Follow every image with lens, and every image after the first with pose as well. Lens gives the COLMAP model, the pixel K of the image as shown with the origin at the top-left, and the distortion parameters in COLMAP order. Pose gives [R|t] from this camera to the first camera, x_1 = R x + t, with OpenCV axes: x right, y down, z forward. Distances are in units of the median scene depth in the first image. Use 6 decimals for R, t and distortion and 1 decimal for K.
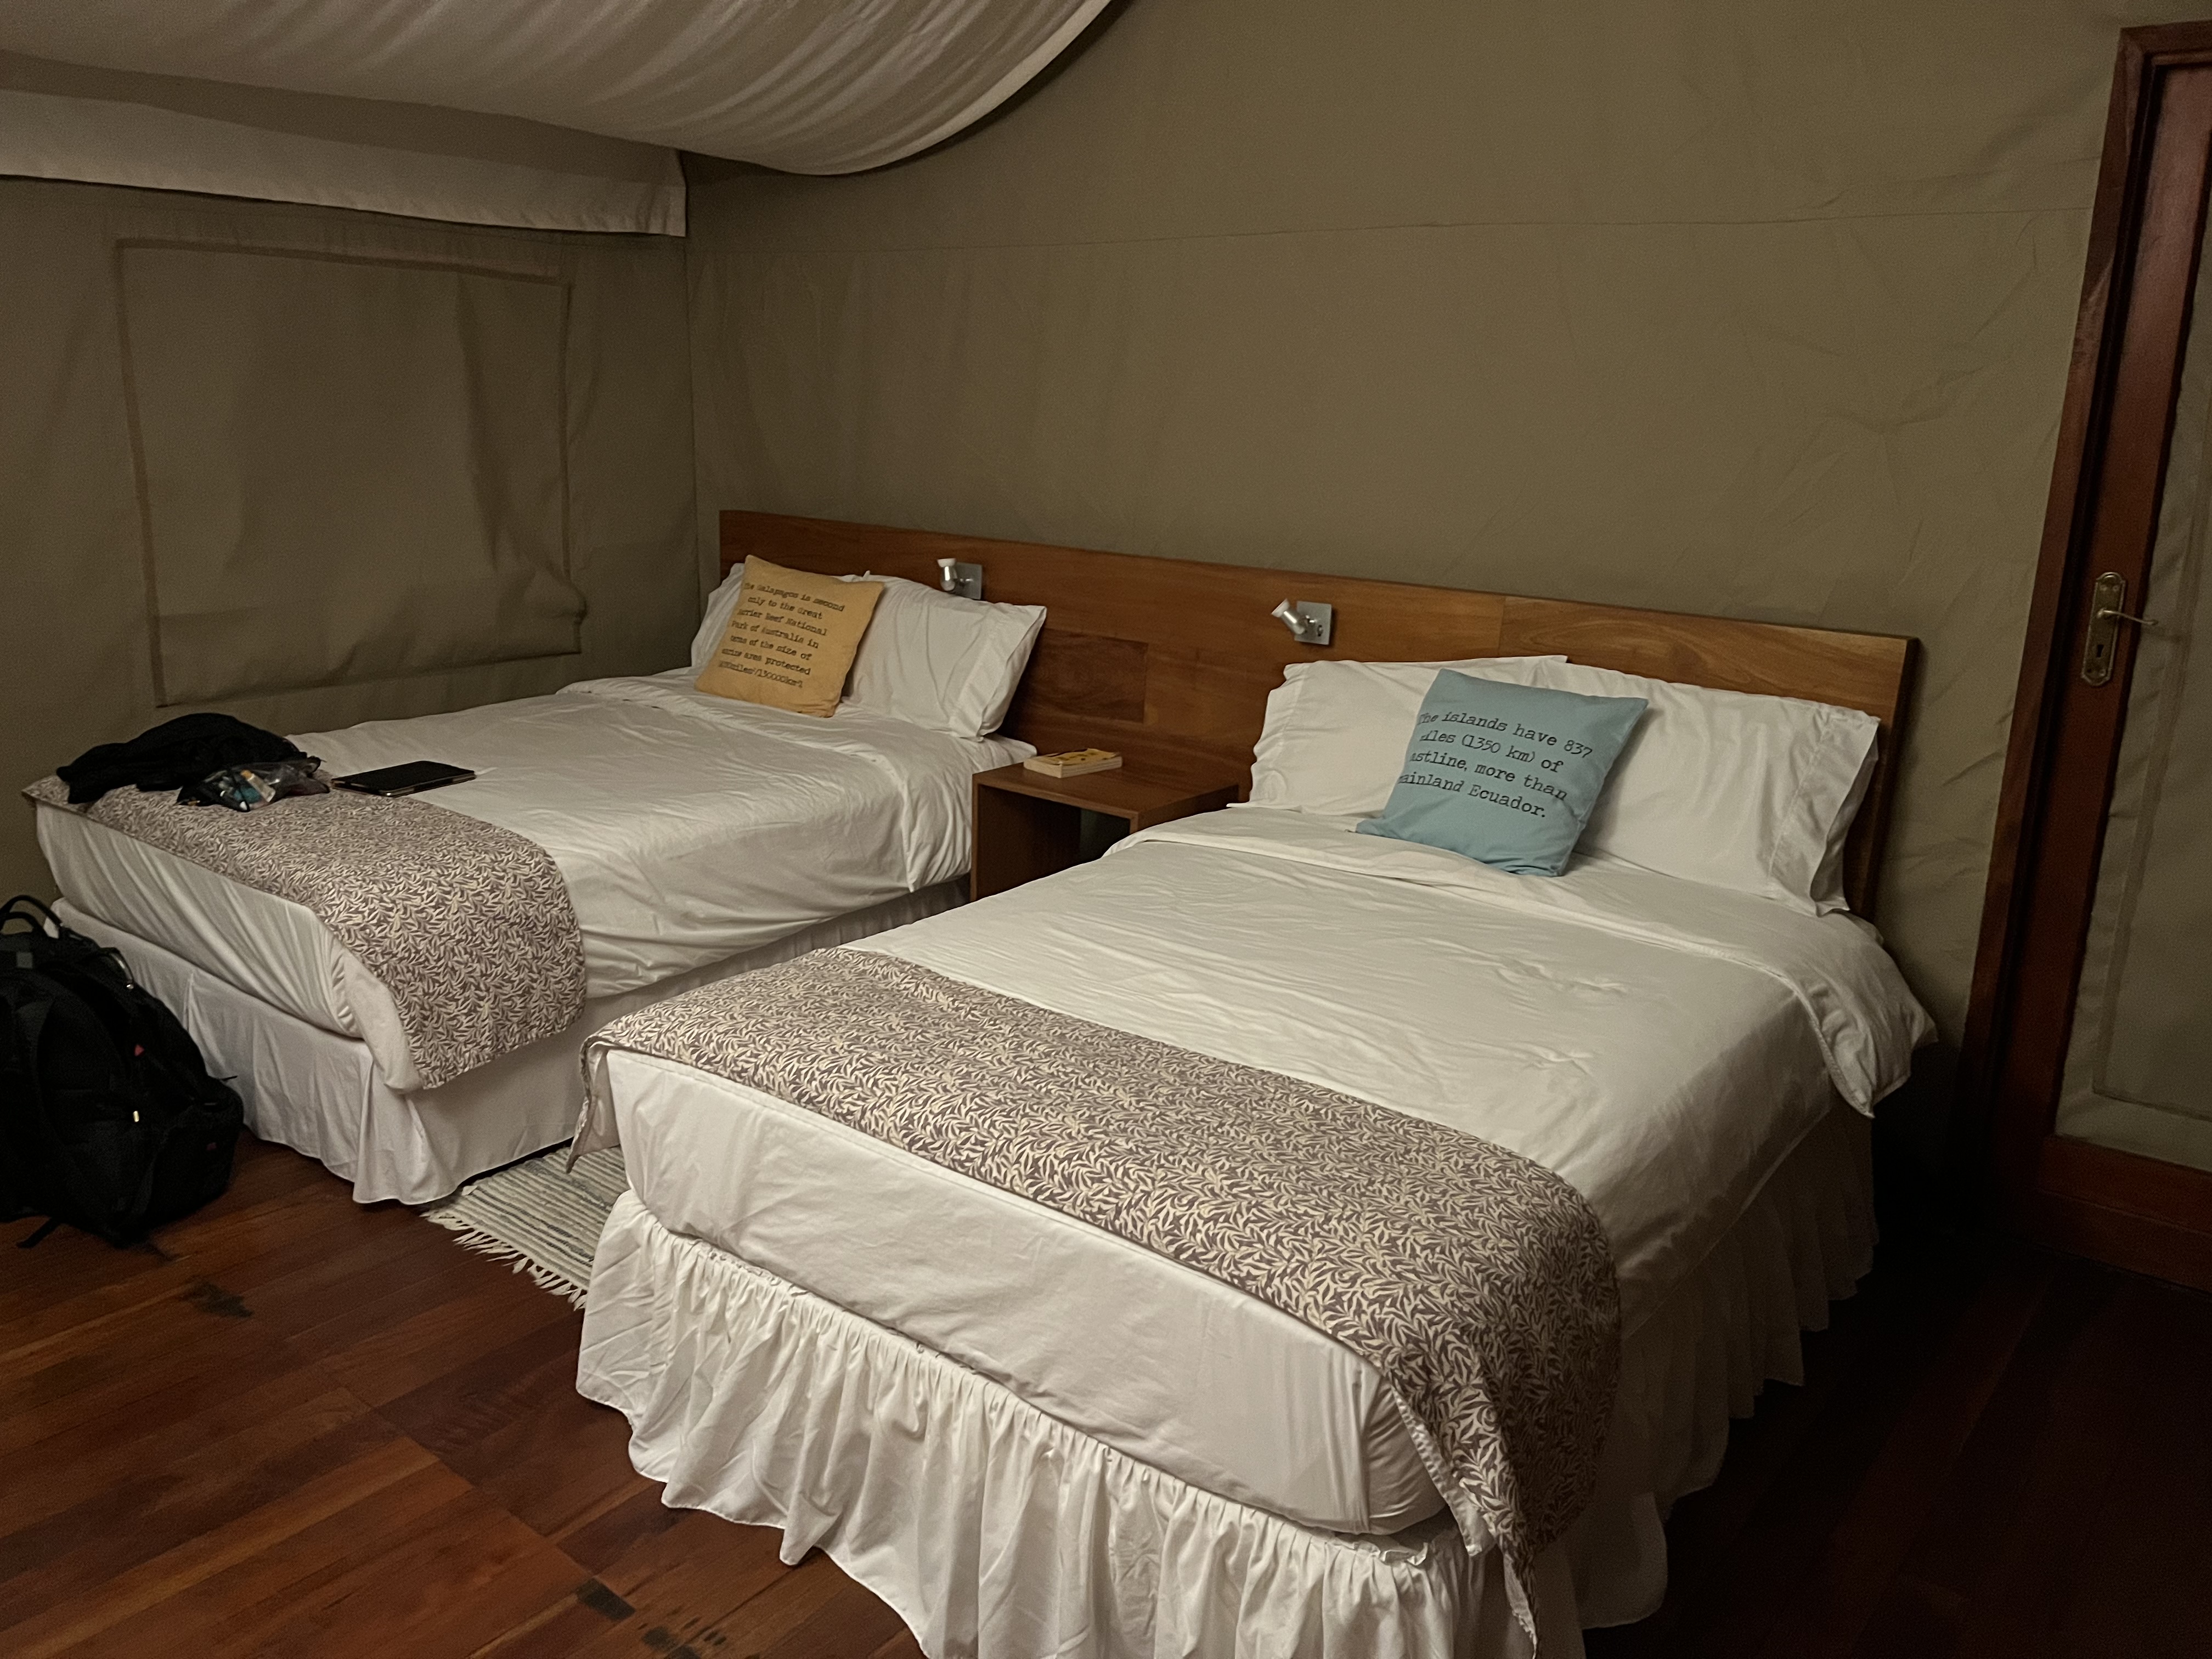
lens RADIAL K [[1679.8, 0, 1107.0], [0, 1679.8, 829.6], [0, 0, 1]] dist [0.004047, -0.000036]
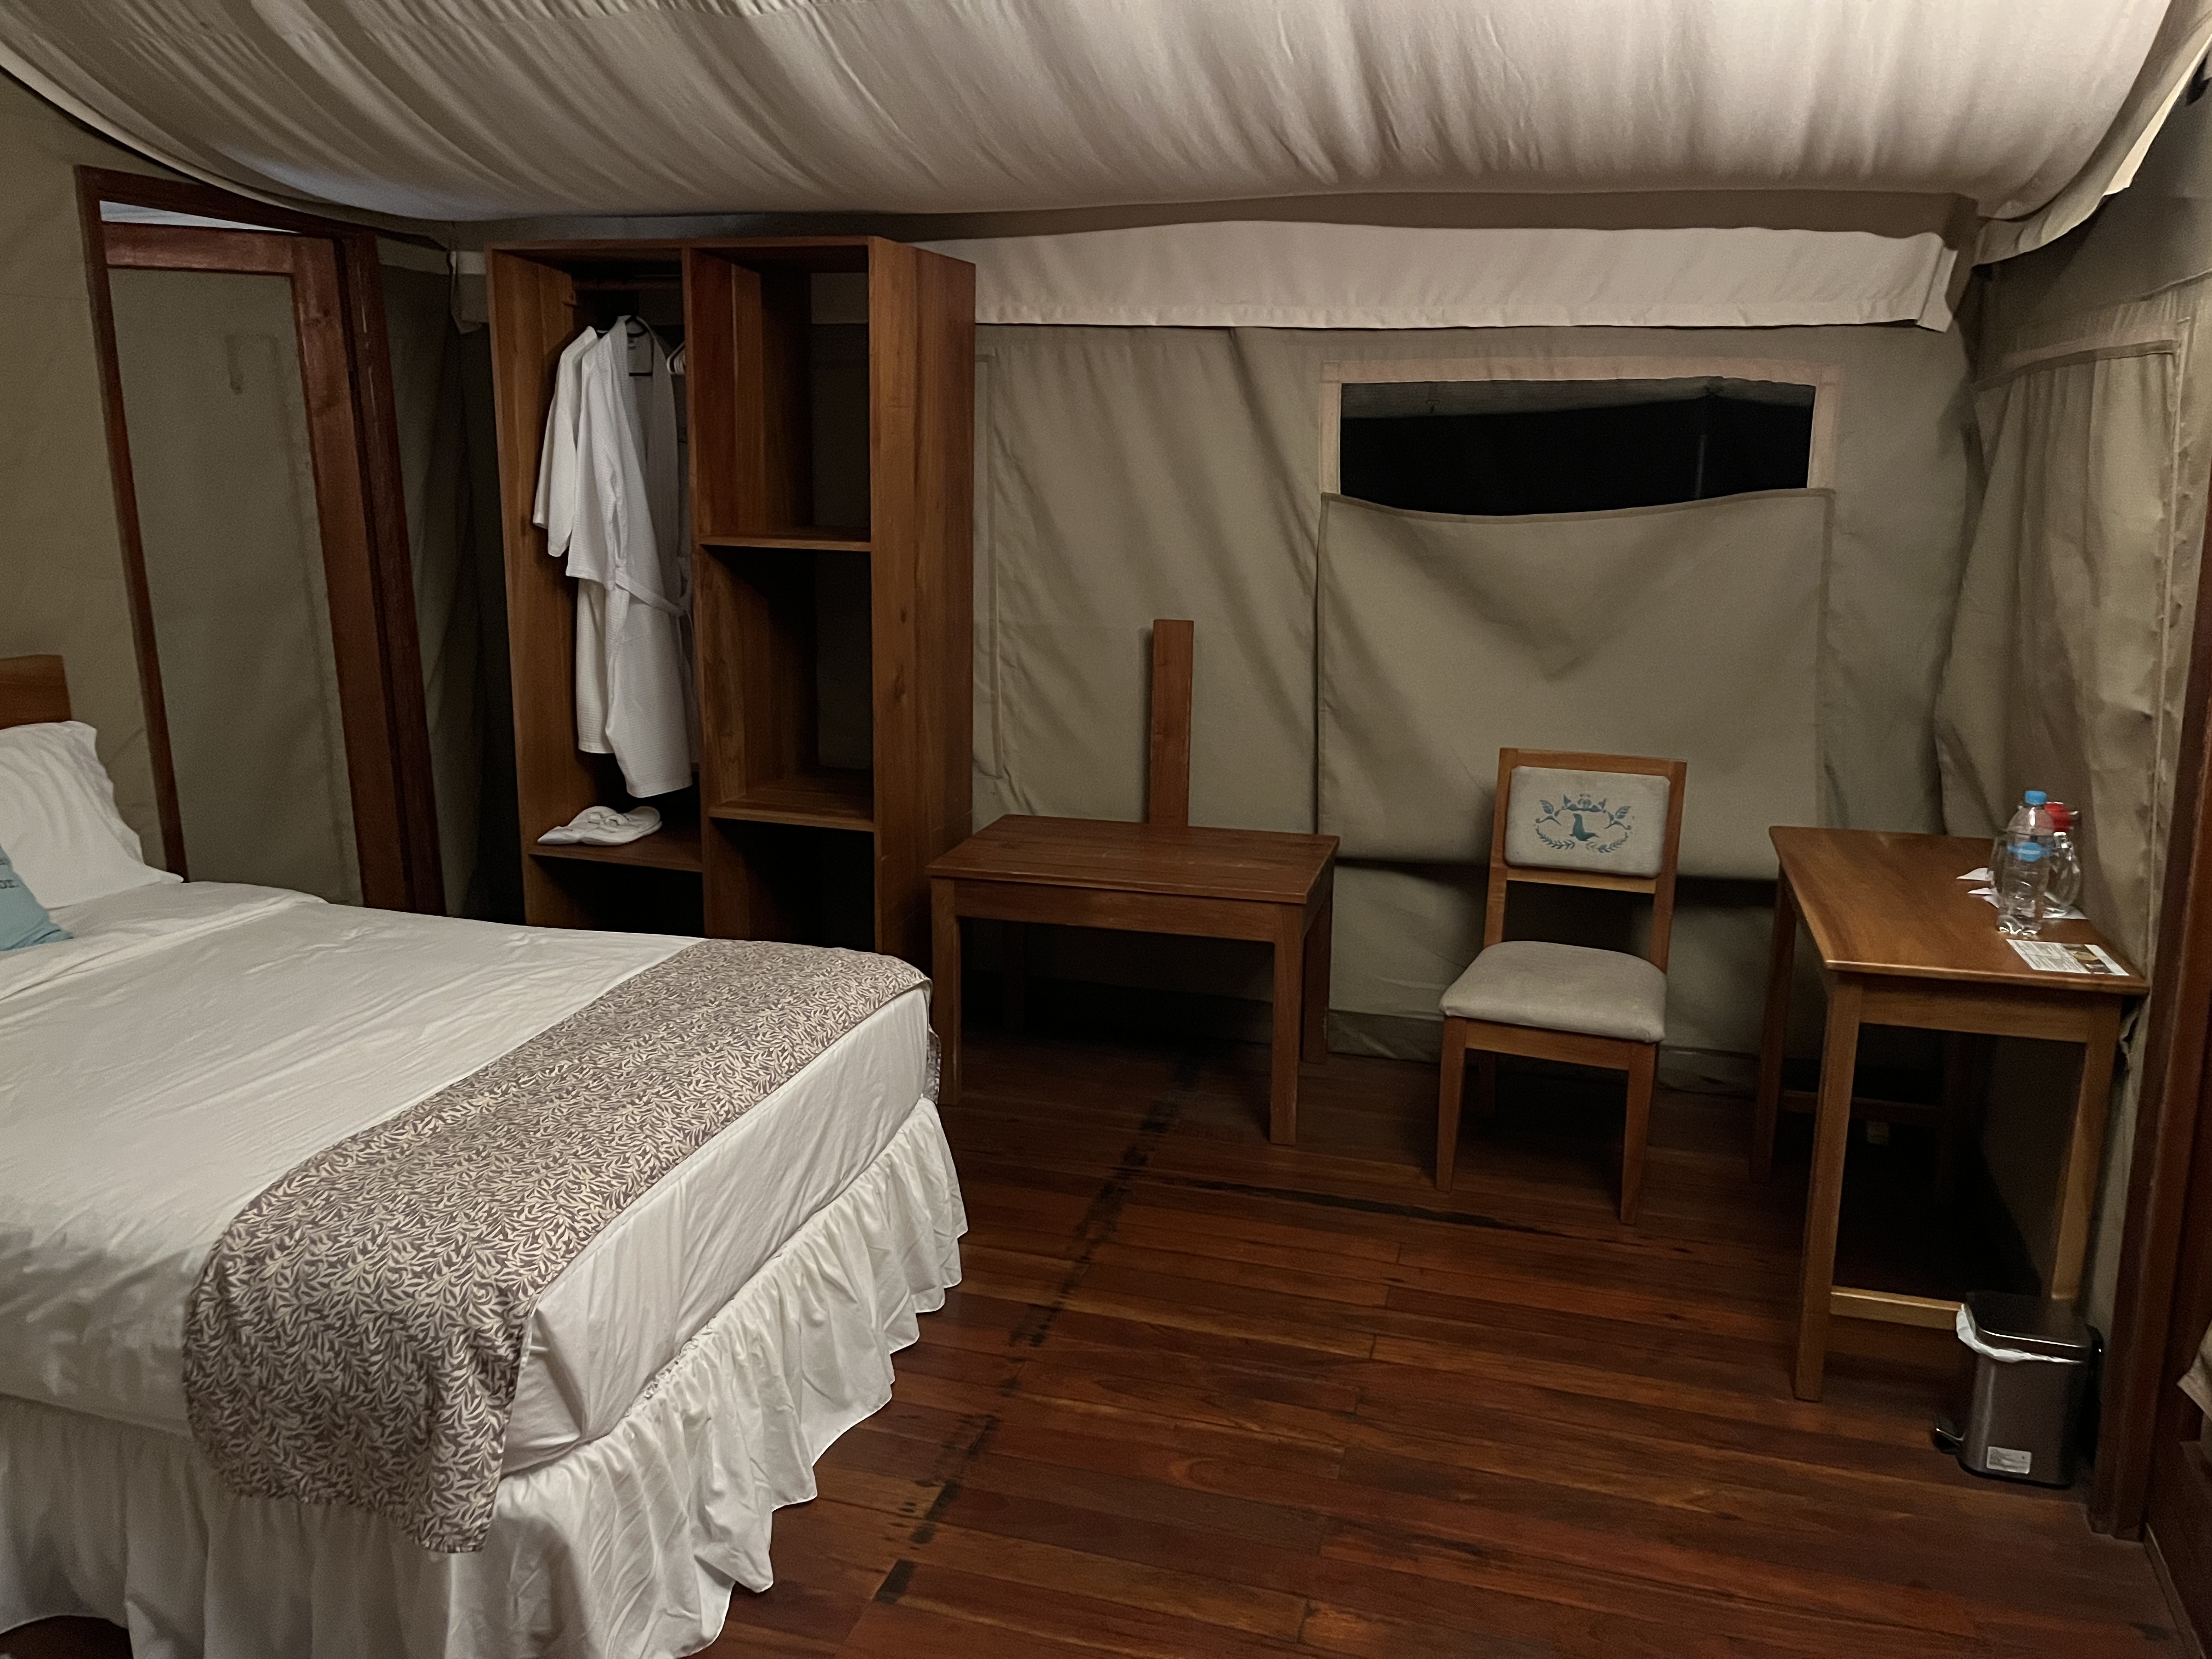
lens RADIAL K [[1679.8, 0, 1107.1], [0, 1679.8, 822.8], [0, 0, 1]] dist [0.004047, -0.000036]
pose [[-0.369299, -0.237459, 0.898461, -1.087870], [0.217831, 0.917749, 0.332093, -0.295542], [-0.903420, 0.318354, -0.287198, 0.921664]]
